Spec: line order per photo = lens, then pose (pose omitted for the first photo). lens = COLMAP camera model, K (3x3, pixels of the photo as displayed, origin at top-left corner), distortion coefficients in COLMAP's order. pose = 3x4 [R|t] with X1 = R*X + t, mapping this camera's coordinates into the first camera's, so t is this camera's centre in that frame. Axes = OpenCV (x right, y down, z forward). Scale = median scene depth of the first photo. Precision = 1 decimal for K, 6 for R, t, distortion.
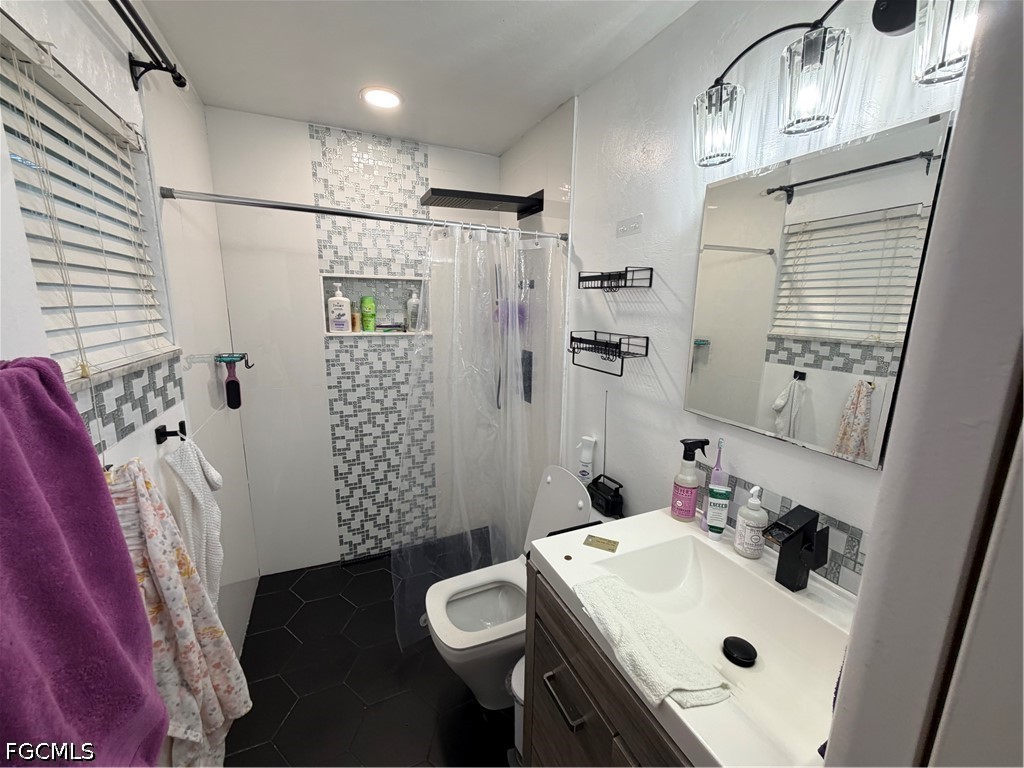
lens RADIAL K [[407.7, 0, 511.2], [0, 407.7, 383.5], [0, 0, 1]] dist [0.003604, -0.001149]
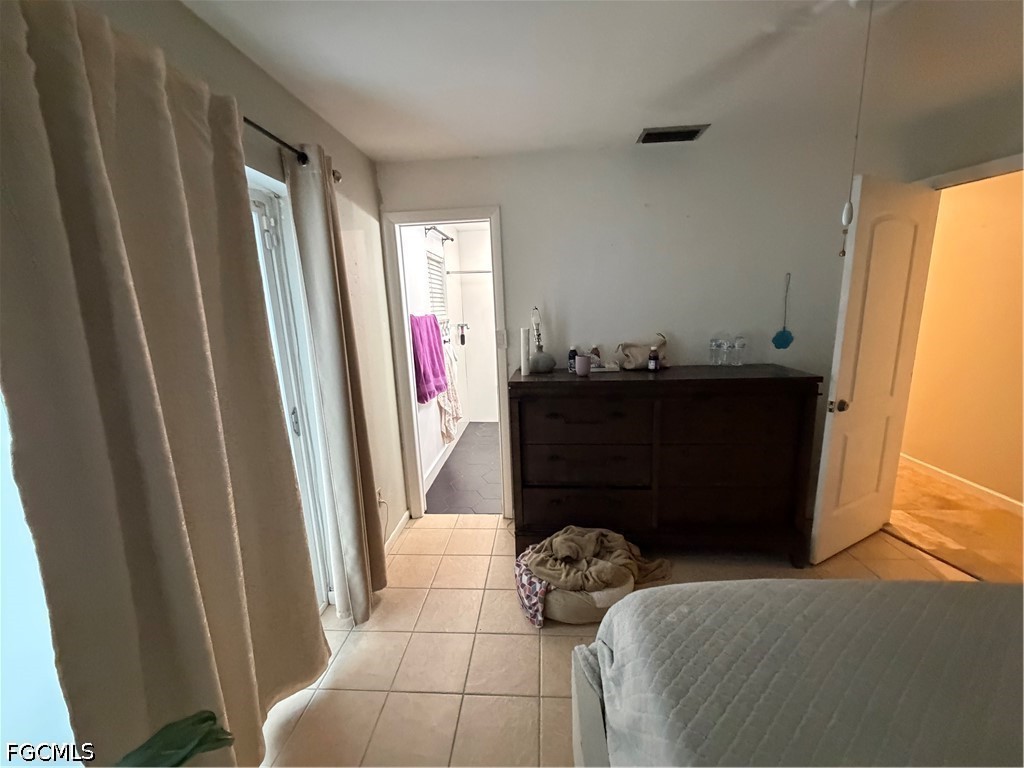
lens RADIAL K [[407.7, 0, 513.3], [0, 407.7, 383.8], [0, 0, 1]] dist [0.003604, -0.001149]
pose [[0.882056, 0.047539, -0.468740, 0.897115], [-0.043687, 0.998863, 0.019096, 0.259774], [0.469115, 0.003634, 0.883130, -1.228523]]
